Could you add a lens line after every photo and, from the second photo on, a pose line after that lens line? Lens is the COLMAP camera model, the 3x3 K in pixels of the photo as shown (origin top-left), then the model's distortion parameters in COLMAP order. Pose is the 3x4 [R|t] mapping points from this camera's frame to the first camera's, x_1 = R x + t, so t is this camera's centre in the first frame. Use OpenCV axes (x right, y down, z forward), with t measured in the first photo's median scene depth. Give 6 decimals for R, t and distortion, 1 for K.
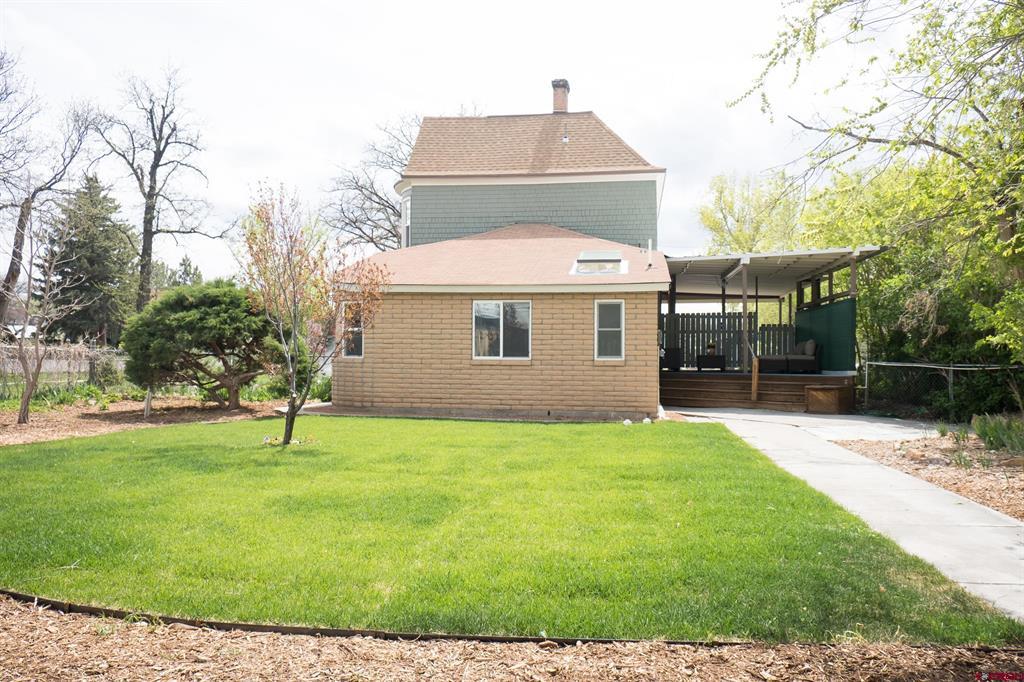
lens RADIAL K [[787.6, 0, 511.8], [0, 787.6, 346.7], [0, 0, 1]] dist [-0.007975, -0.005158]
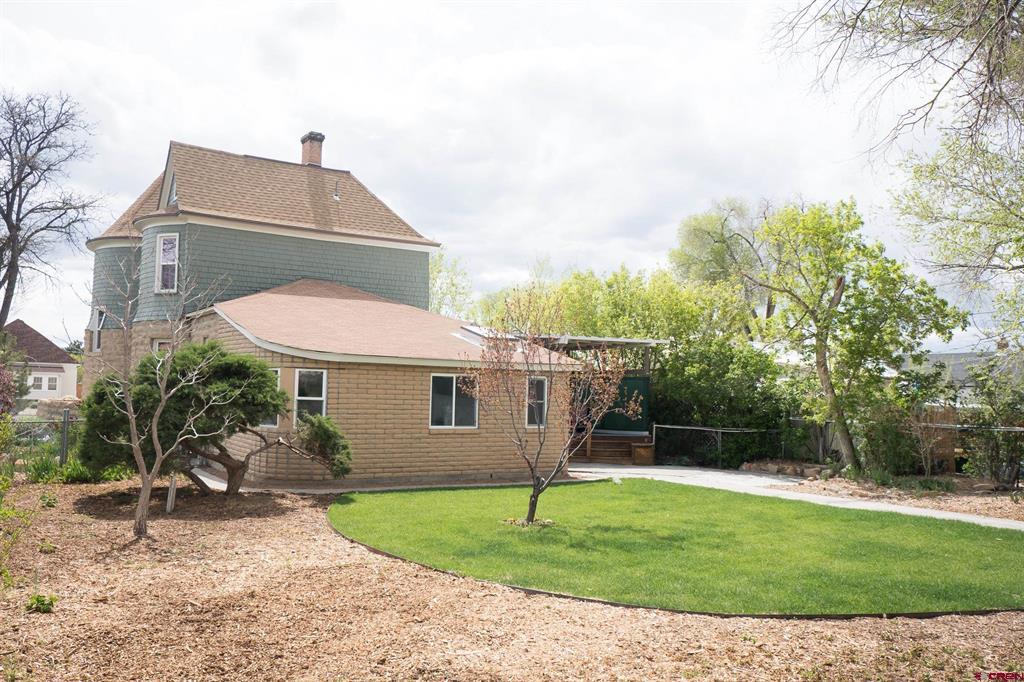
lens RADIAL K [[863.3, 0, 512.8], [0, 863.3, 337.7], [0, 0, 1]] dist [0.001546, -0.001657]
pose [[0.745937, 0.051583, 0.664015, -0.736199], [-0.019863, 0.998276, -0.055236, -0.043776], [-0.665720, 0.028013, 0.745676, 0.055609]]
